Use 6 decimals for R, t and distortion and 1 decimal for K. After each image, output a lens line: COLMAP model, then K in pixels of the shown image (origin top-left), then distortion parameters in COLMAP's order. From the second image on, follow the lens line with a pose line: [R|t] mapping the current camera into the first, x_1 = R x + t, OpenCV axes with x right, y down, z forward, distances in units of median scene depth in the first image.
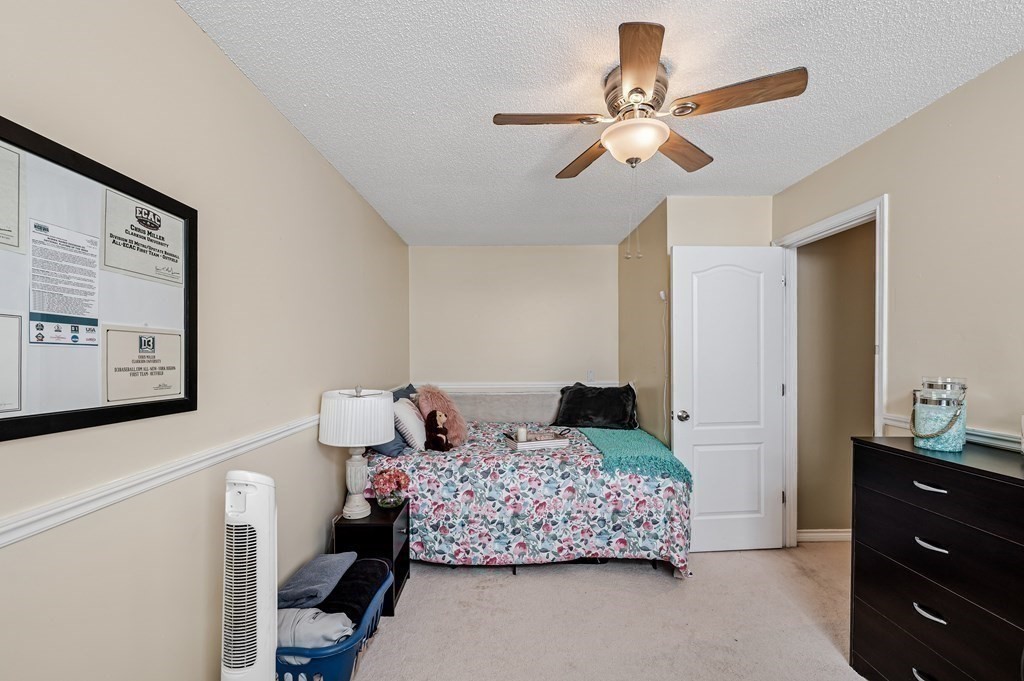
lens RADIAL K [[410.8, 0, 512.4], [0, 410.8, 346.5], [0, 0, 1]] dist [-0.000177, 0.000325]
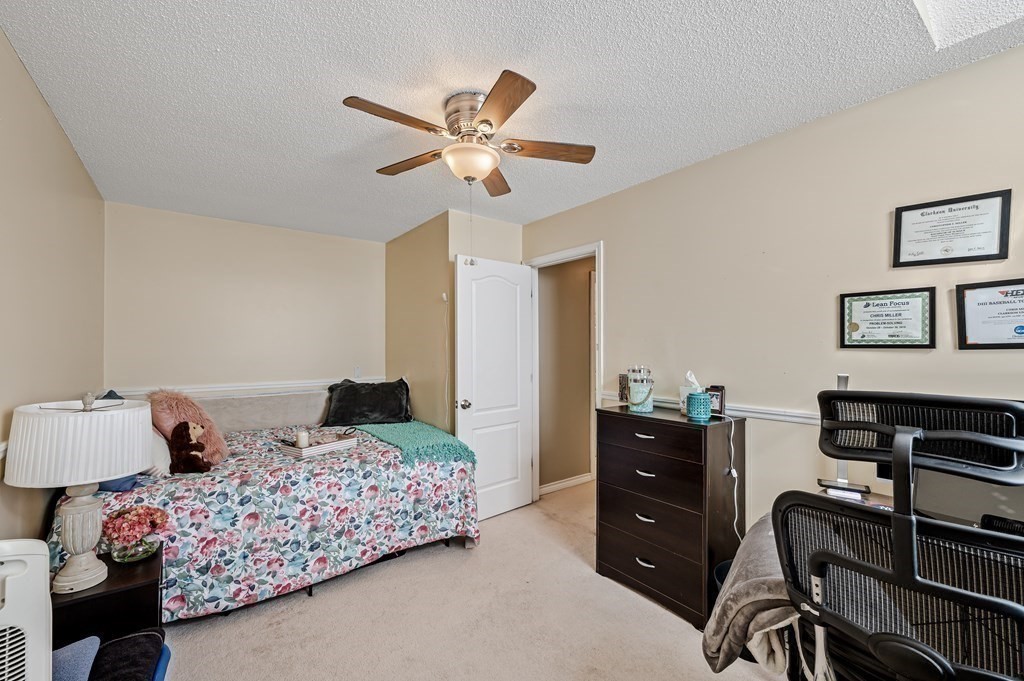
lens RADIAL K [[399.3, 0, 509.3], [0, 399.3, 332.6], [0, 0, 1]] dist [0.000045, -0.000043]
pose [[0.816726, 0.026874, 0.576400, -0.161201], [-0.012828, 0.999514, -0.028426, 0.000525], [-0.576883, 0.015822, 0.816673, 0.031364]]
